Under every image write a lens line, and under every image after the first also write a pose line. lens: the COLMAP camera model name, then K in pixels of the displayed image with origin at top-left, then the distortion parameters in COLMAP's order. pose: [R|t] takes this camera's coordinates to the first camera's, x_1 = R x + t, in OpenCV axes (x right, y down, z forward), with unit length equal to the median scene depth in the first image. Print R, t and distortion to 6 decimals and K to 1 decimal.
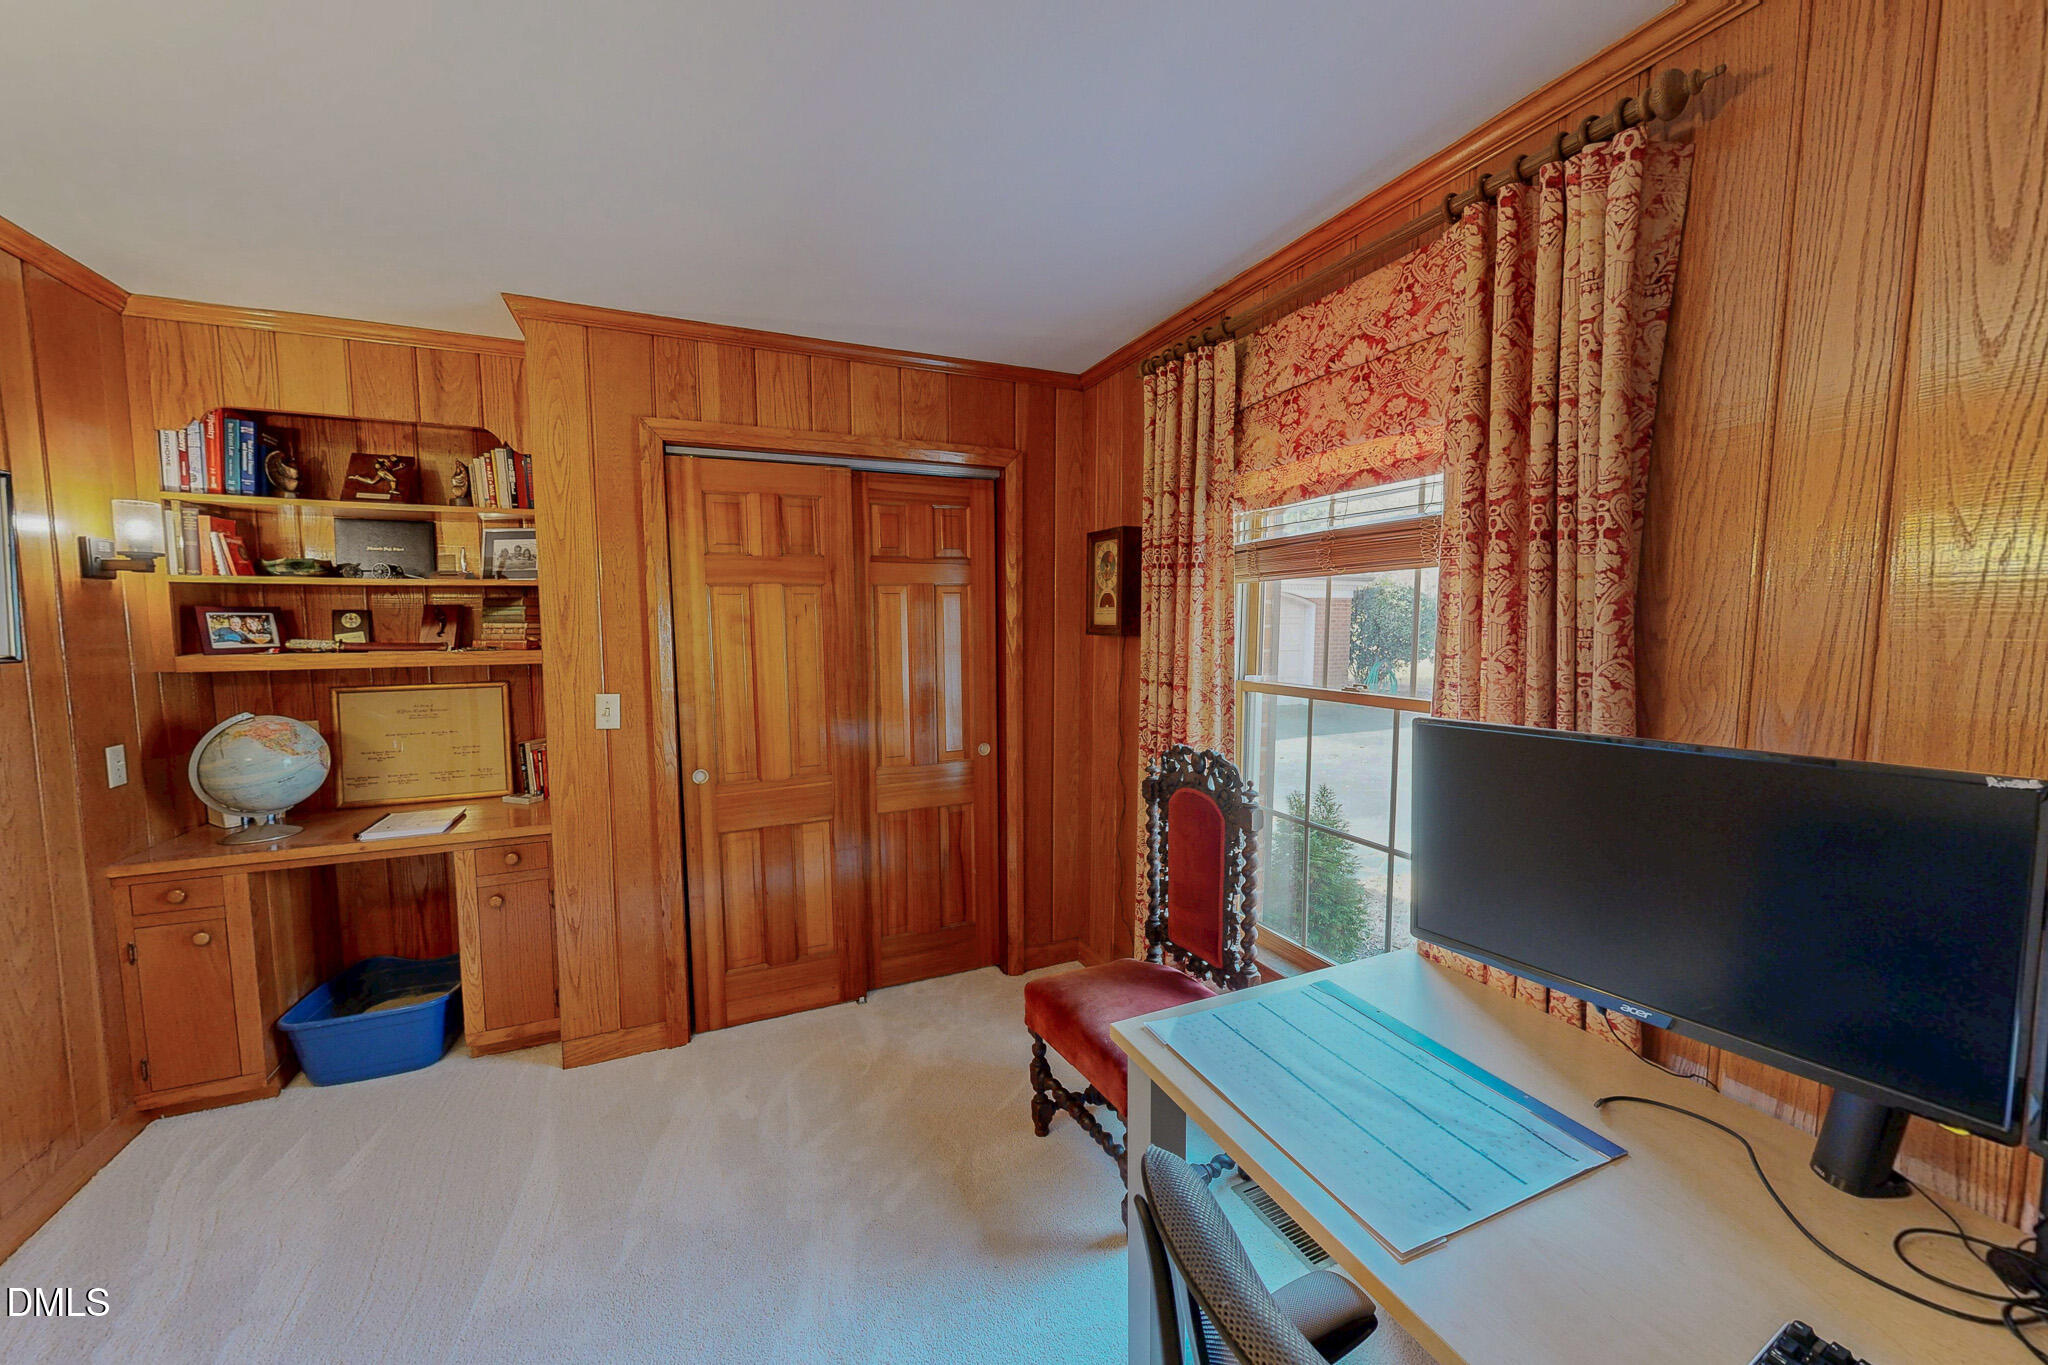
lens RADIAL K [[770.5, 0, 1026.9], [0, 770.5, 690.6], [0, 0, 1]] dist [0.012409, 0.000169]
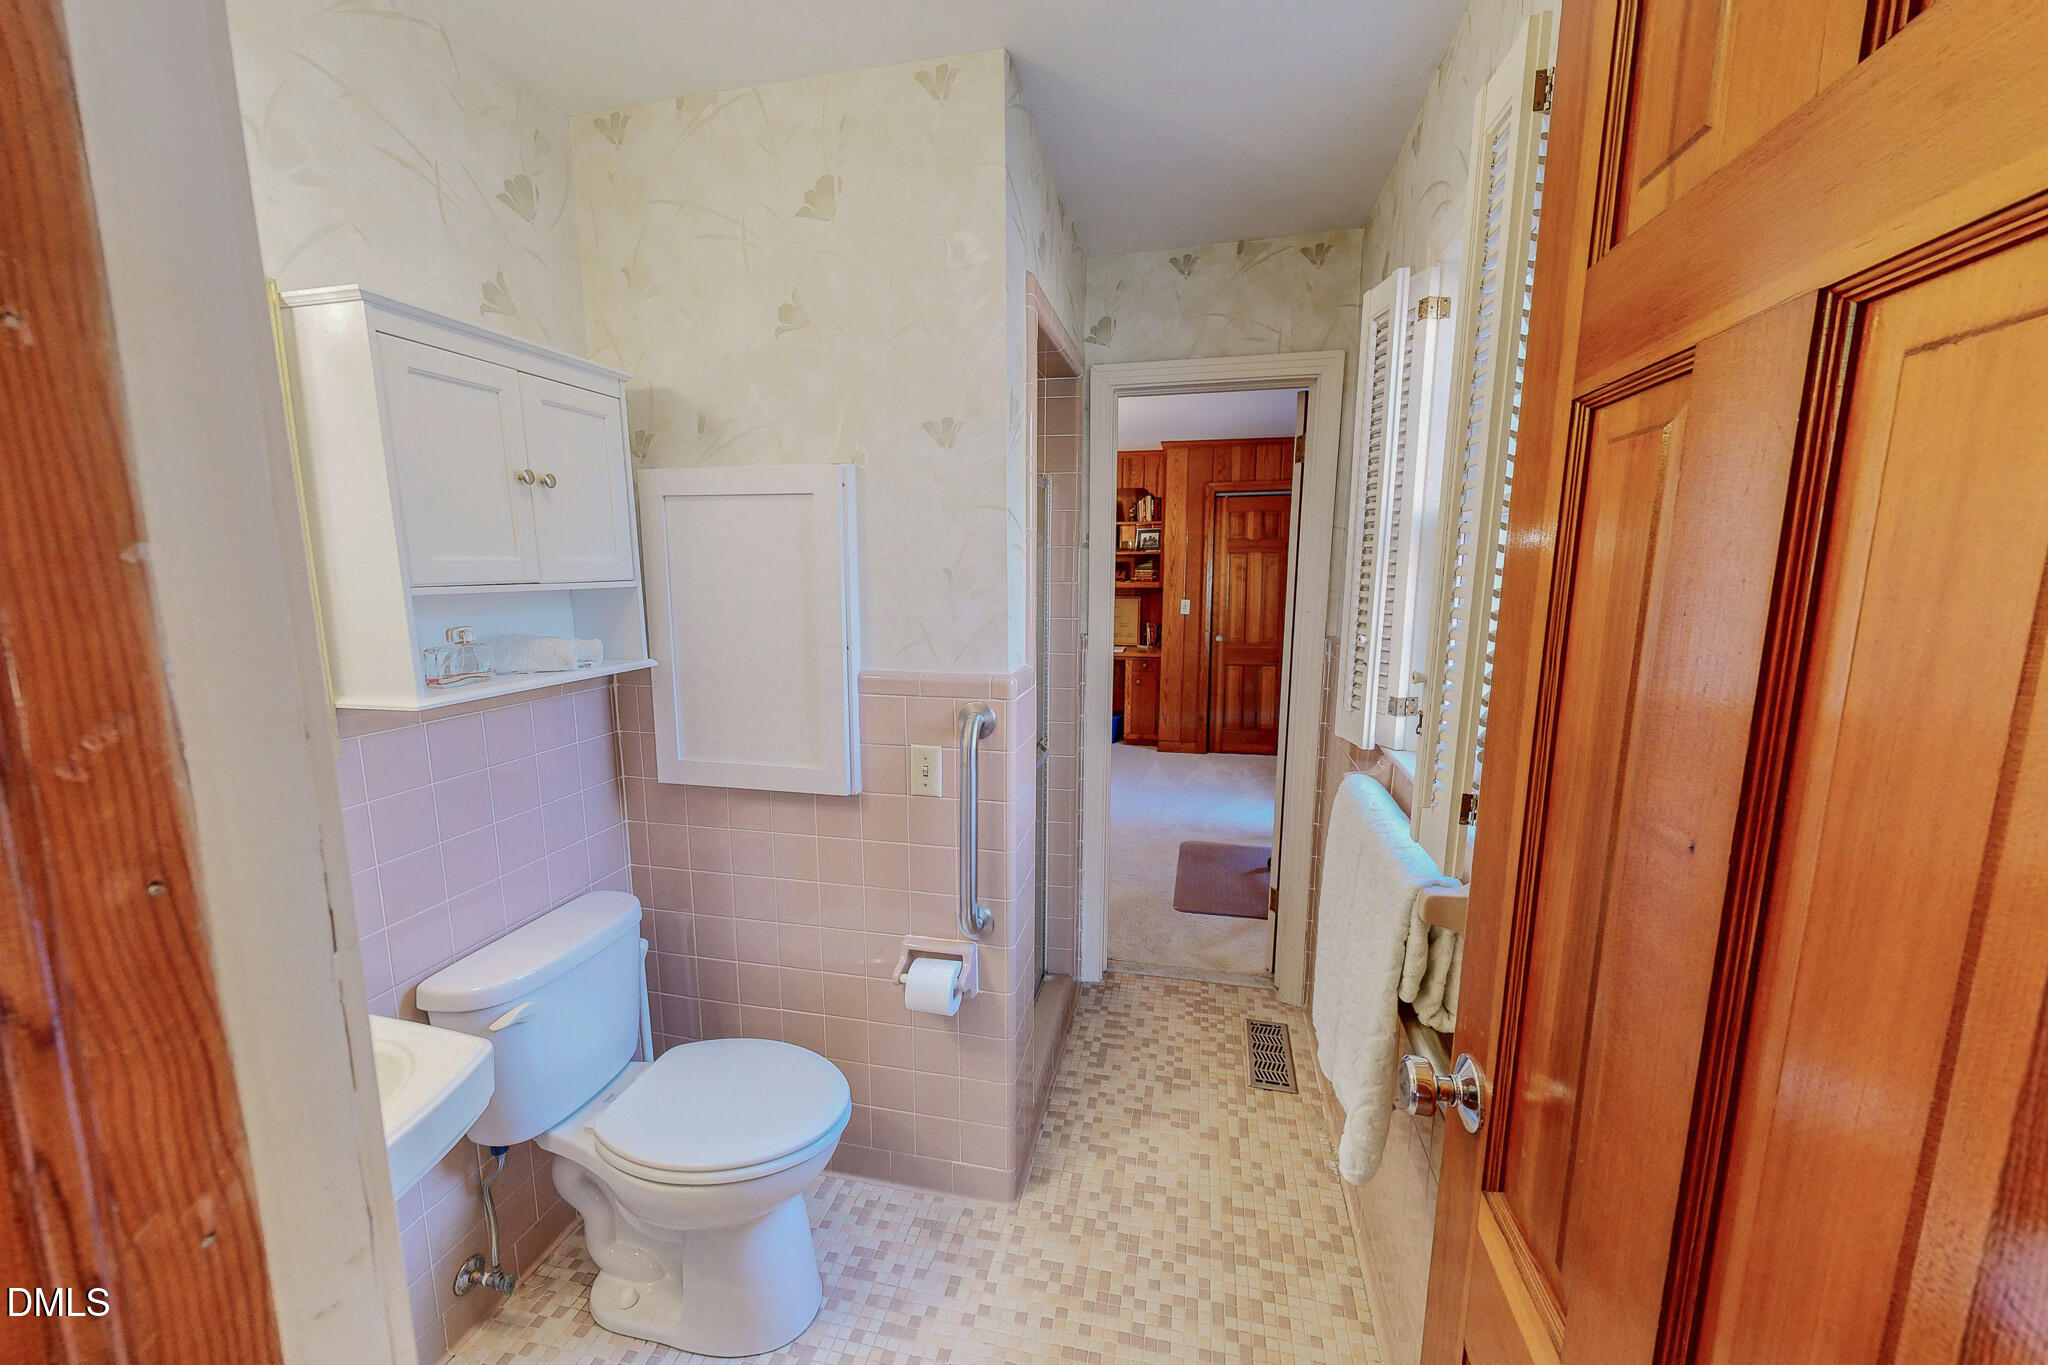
lens RADIAL K [[770.5, 0, 1022.4], [0, 770.5, 687.3], [0, 0, 1]] dist [0.012409, 0.000169]
pose [[0.802276, 0.092942, -0.589673, 0.460411], [-0.054906, 0.995107, 0.082142, 0.099185], [0.594422, -0.033524, 0.803454, -1.161049]]
